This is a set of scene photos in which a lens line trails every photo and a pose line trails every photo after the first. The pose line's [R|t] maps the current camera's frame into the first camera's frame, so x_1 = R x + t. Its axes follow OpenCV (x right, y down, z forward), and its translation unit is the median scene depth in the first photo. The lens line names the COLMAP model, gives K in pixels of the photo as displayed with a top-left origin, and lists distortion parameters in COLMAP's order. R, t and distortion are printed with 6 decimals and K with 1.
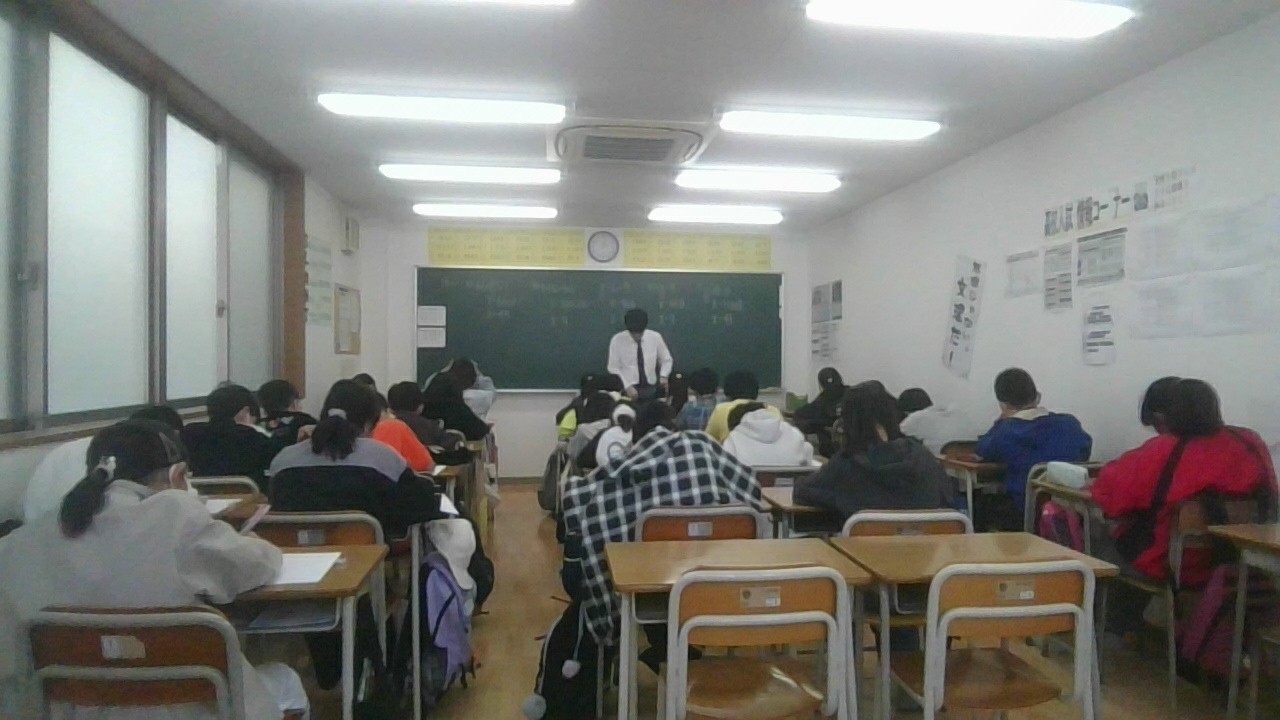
lens RADIAL K [[806.9, 0, 647.6], [0, 806.9, 364.1], [0, 0, 1]] dist [-0.001794, 0.002331]
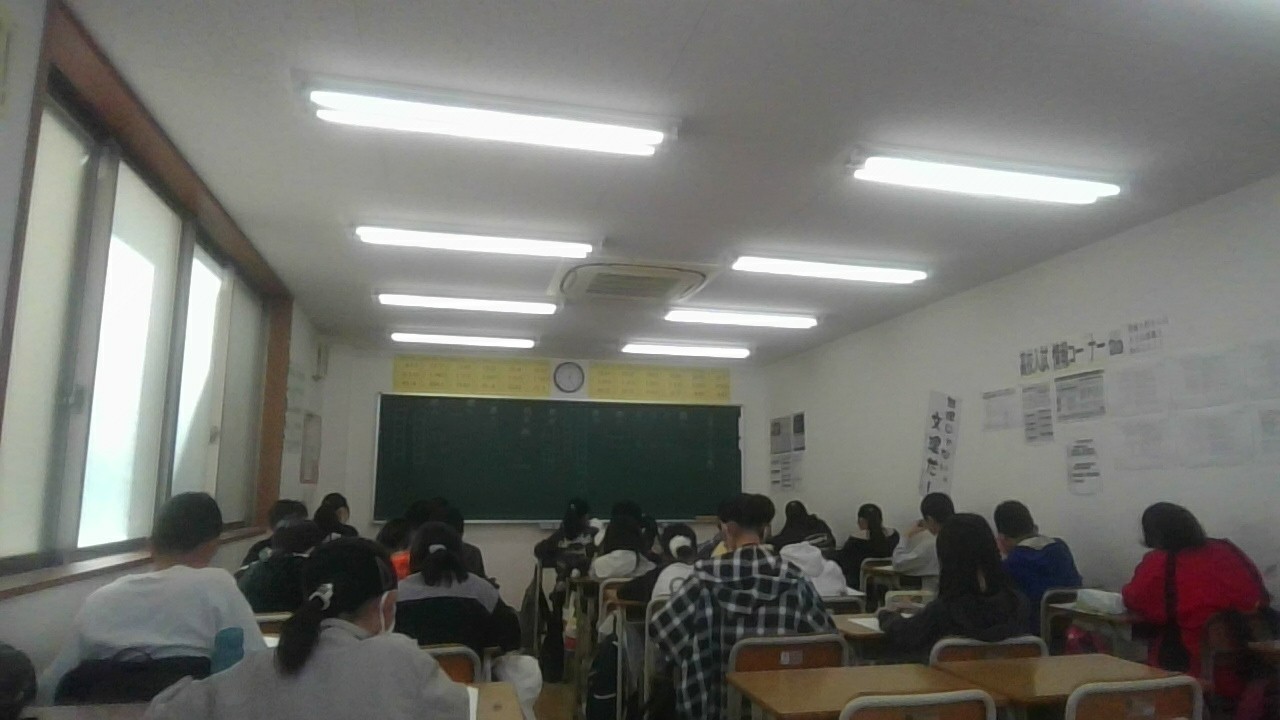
lens RADIAL K [[806.9, 0, 647.6], [0, 806.9, 364.1], [0, 0, 1]] dist [-0.001794, 0.002331]
pose [[0.992476, 0.019519, 0.120876, -0.140339], [0.000136, 0.987034, -0.160510, 0.002132], [-0.122442, 0.159319, 0.979605, -0.014770]]
